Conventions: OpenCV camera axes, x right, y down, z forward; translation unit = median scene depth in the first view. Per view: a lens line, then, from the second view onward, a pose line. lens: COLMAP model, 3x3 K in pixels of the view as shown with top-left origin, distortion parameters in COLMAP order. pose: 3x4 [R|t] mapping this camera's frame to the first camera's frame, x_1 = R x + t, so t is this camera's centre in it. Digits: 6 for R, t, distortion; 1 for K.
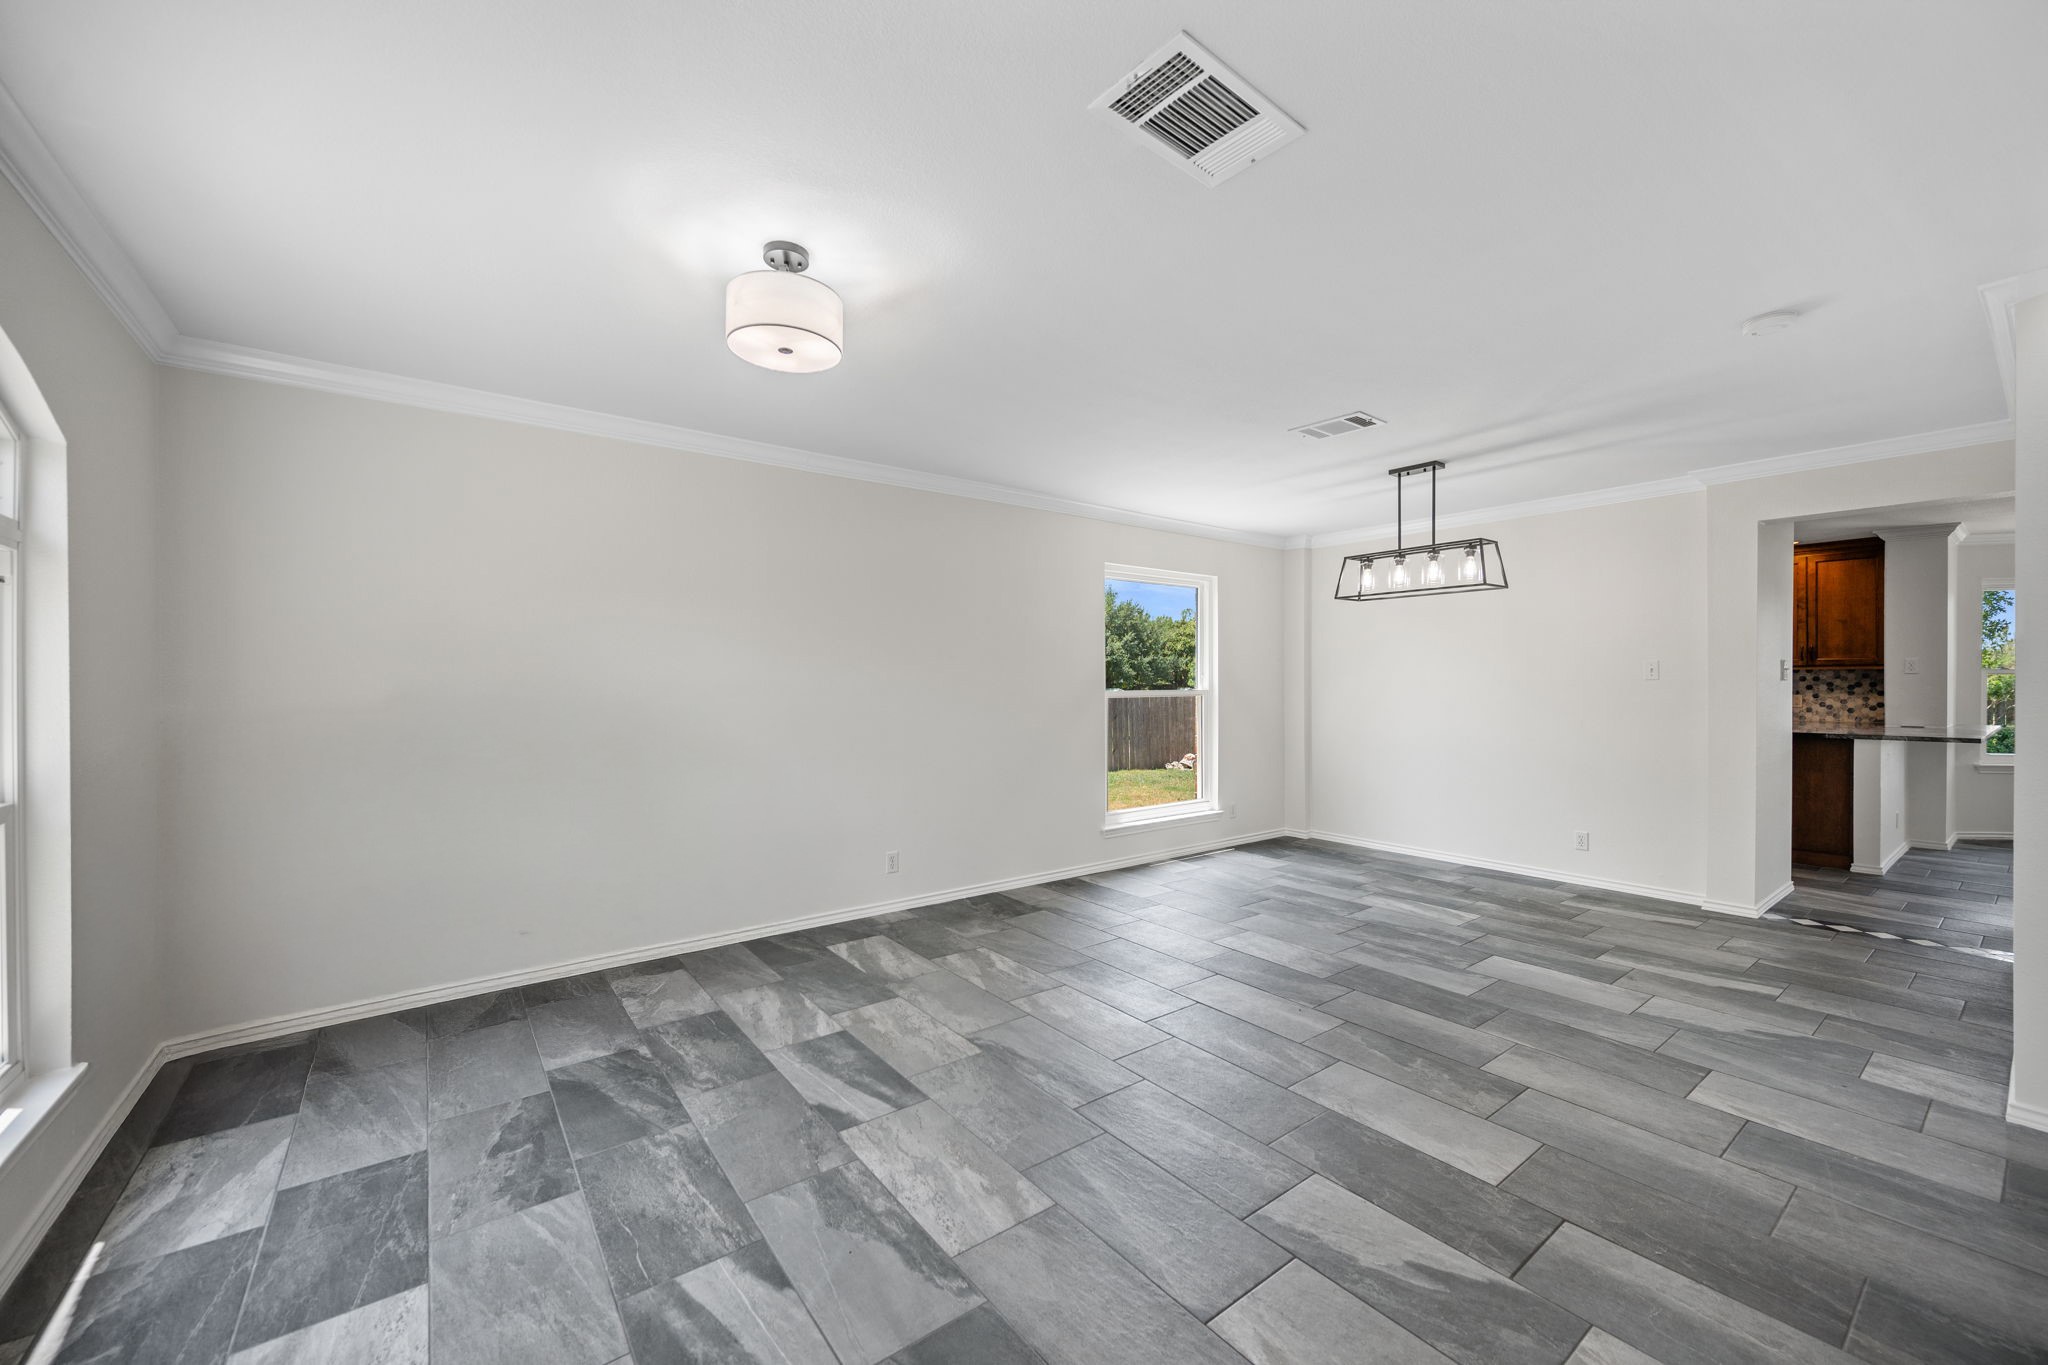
lens RADIAL K [[796.4, 0, 1042.0], [0, 796.4, 671.4], [0, 0, 1]] dist [-0.003244, -0.000486]
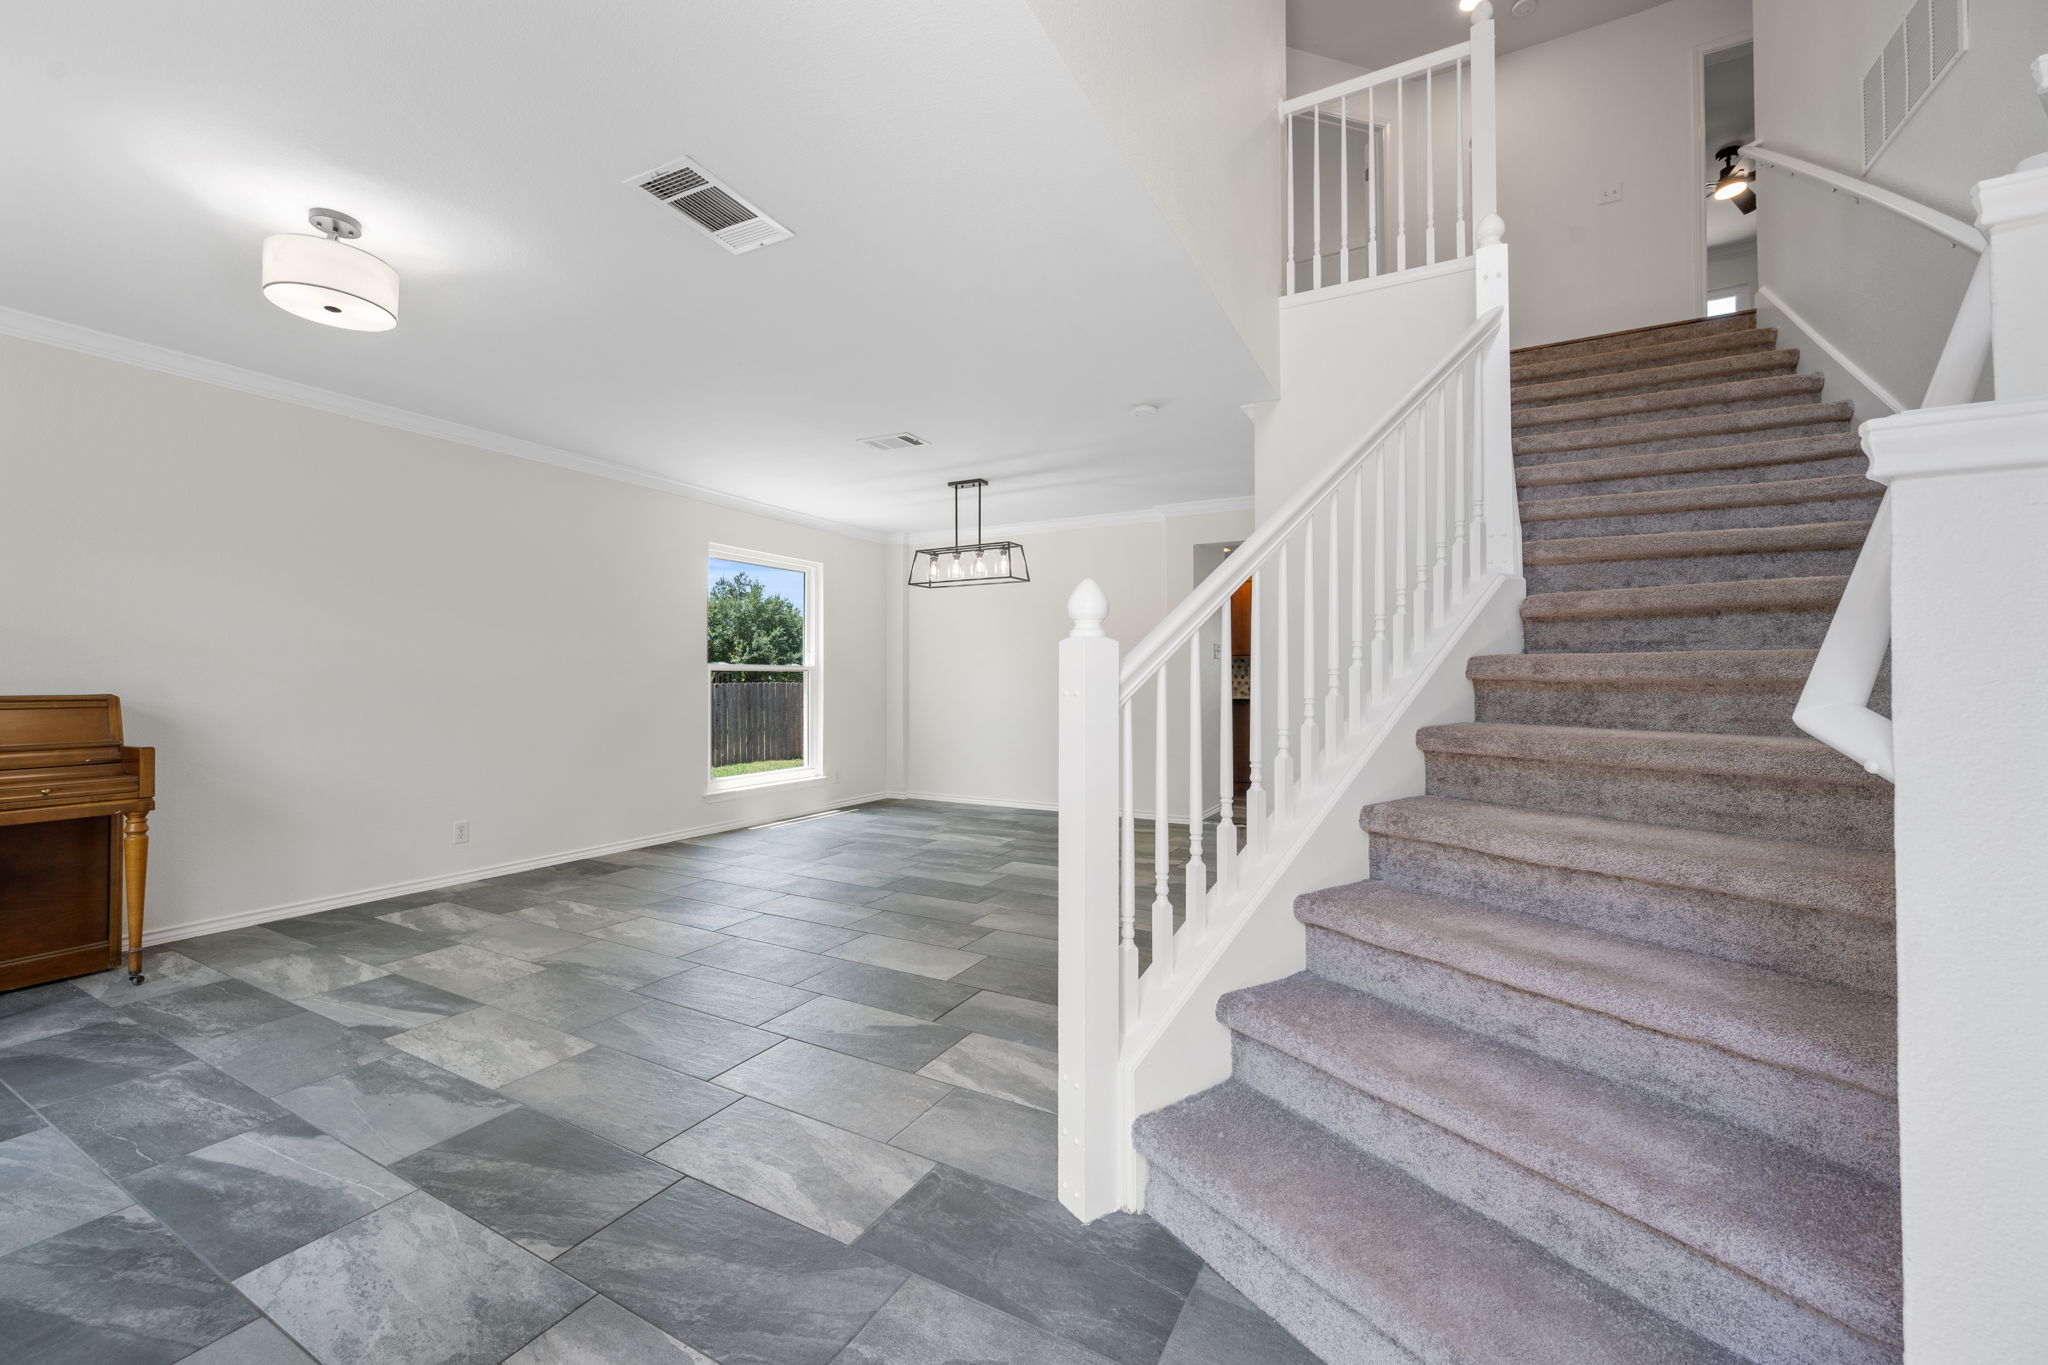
lens RADIAL K [[796.4, 0, 1036.6], [0, 796.4, 664.9], [0, 0, 1]] dist [-0.003244, -0.000486]
pose [[0.913065, 0.013118, 0.407603, 0.087566], [-0.010329, 0.999906, -0.009044, 0.060487], [-0.407683, 0.004047, 0.913114, -0.276641]]
